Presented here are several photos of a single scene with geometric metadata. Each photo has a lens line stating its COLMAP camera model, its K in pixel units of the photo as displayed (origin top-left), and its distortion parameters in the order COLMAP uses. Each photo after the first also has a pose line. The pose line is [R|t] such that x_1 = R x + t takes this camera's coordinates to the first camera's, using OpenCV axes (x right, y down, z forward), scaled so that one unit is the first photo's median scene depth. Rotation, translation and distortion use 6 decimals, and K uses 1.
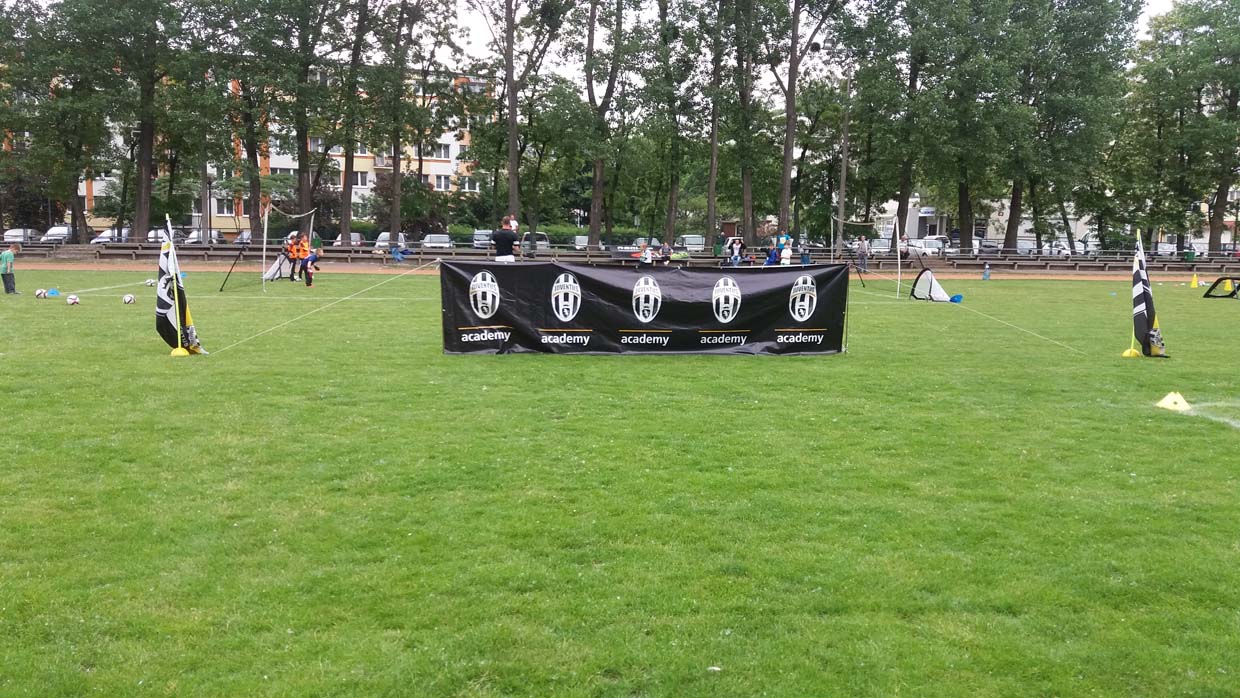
lens RADIAL K [[1012.7, 0, 620.0], [0, 1012.7, 349.0], [0, 0, 1]] dist [0.165422, -0.372348]
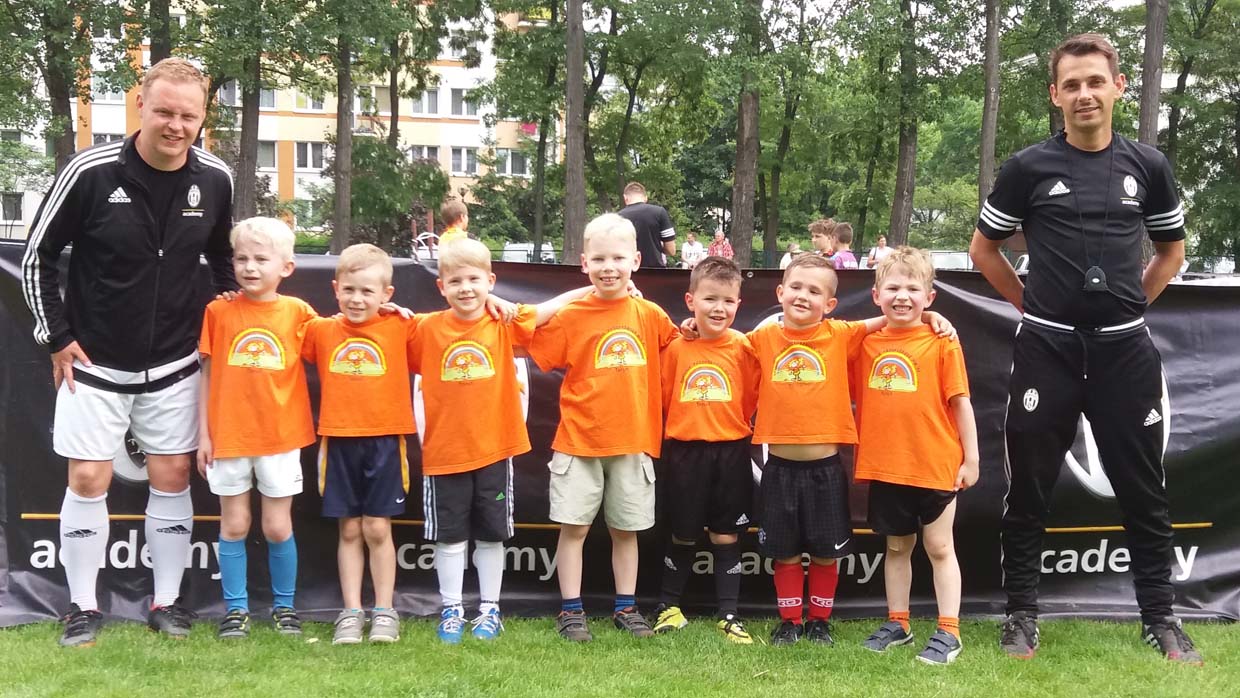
lens RADIAL K [[1806.7, 0, 617.7], [0, 1806.7, 302.2], [0, 0, 1]] dist [0.134144, -0.011499]
pose [[0.994482, -0.004136, -0.104826, 0.006618], [-0.005311, 0.995956, -0.089683, -0.009729], [0.104773, 0.089745, 0.990439, 0.136964]]
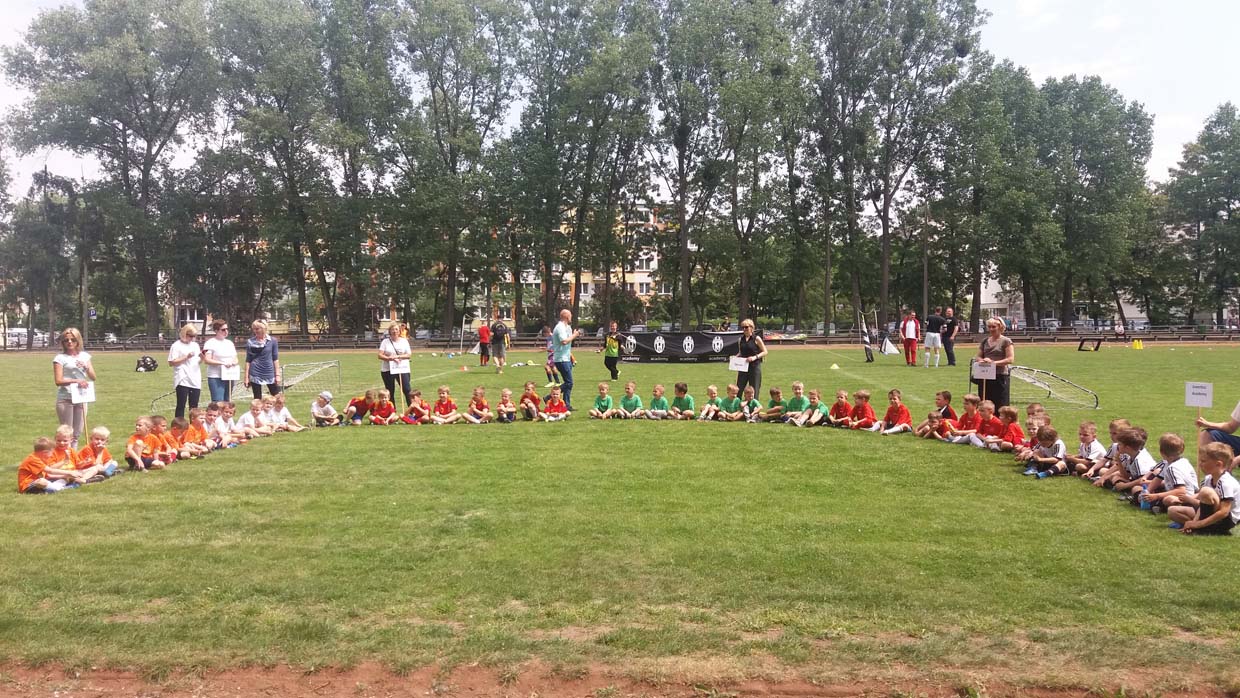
lens RADIAL K [[1026.5, 0, 619.0], [0, 1026.5, 360.7], [0, 0, 1]] dist [0.190772, -0.401296]
pose [[0.977982, -0.020618, -0.207670, 0.097731], [0.003572, 0.996615, -0.082127, 0.052202], [0.208660, 0.079577, 0.974745, -0.410676]]
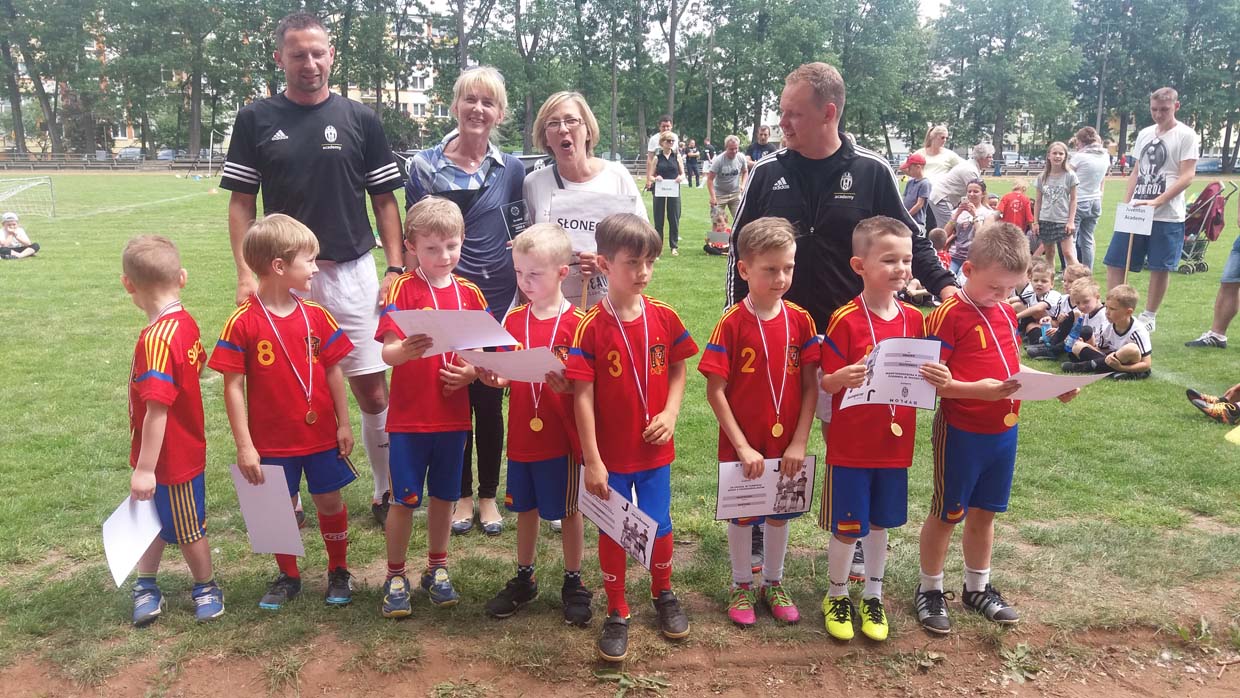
lens RADIAL K [[1012.7, 0, 620.0], [0, 1012.7, 349.0], [0, 0, 1]] dist [0.165422, -0.372348]
pose [[0.999940, -0.008777, 0.006620, 0.082173], [0.008271, 0.997305, 0.072902, 0.048786], [-0.007242, -0.072843, 0.997317, -0.351891]]
